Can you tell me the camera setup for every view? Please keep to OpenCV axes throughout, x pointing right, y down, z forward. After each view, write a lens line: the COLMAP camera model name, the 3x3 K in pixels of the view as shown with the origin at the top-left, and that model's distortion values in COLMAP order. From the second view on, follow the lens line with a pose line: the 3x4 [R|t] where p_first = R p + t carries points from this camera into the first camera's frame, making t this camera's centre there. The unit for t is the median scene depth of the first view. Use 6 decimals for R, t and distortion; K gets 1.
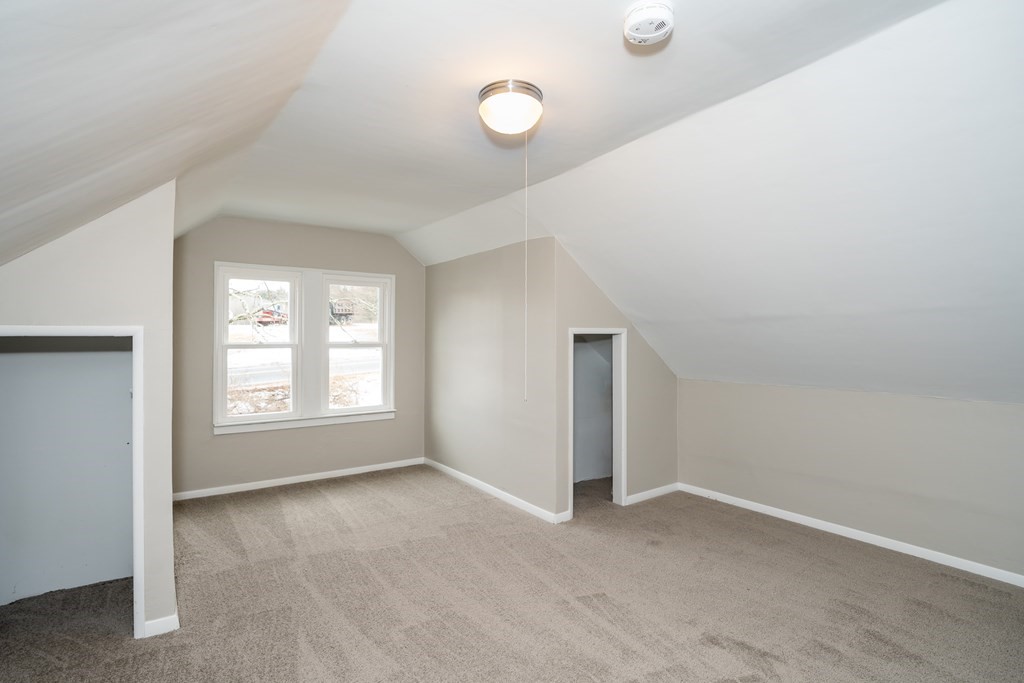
lens RADIAL K [[496.5, 0, 507.3], [0, 496.5, 342.0], [0, 0, 1]] dist [-0.025064, 0.000879]
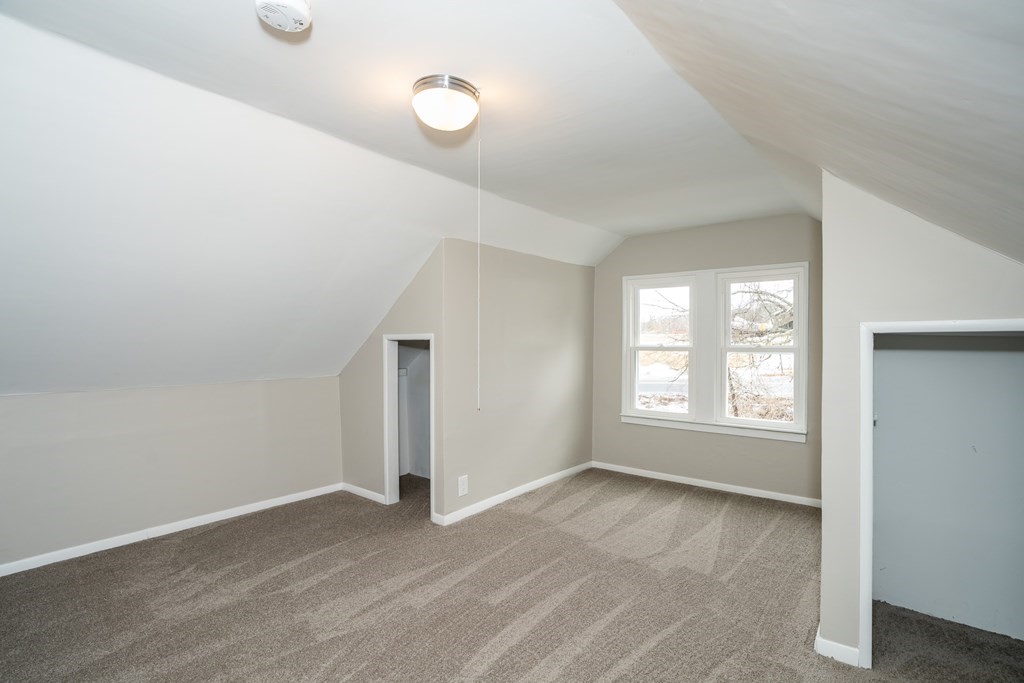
lens RADIAL K [[496.5, 0, 507.3], [0, 496.5, 342.0], [0, 0, 1]] dist [-0.025064, 0.000879]
pose [[0.274672, -0.000191, -0.961538, 0.536552], [-0.007943, 0.999965, -0.002467, -0.001515], [0.961505, 0.008315, 0.274661, 0.441991]]
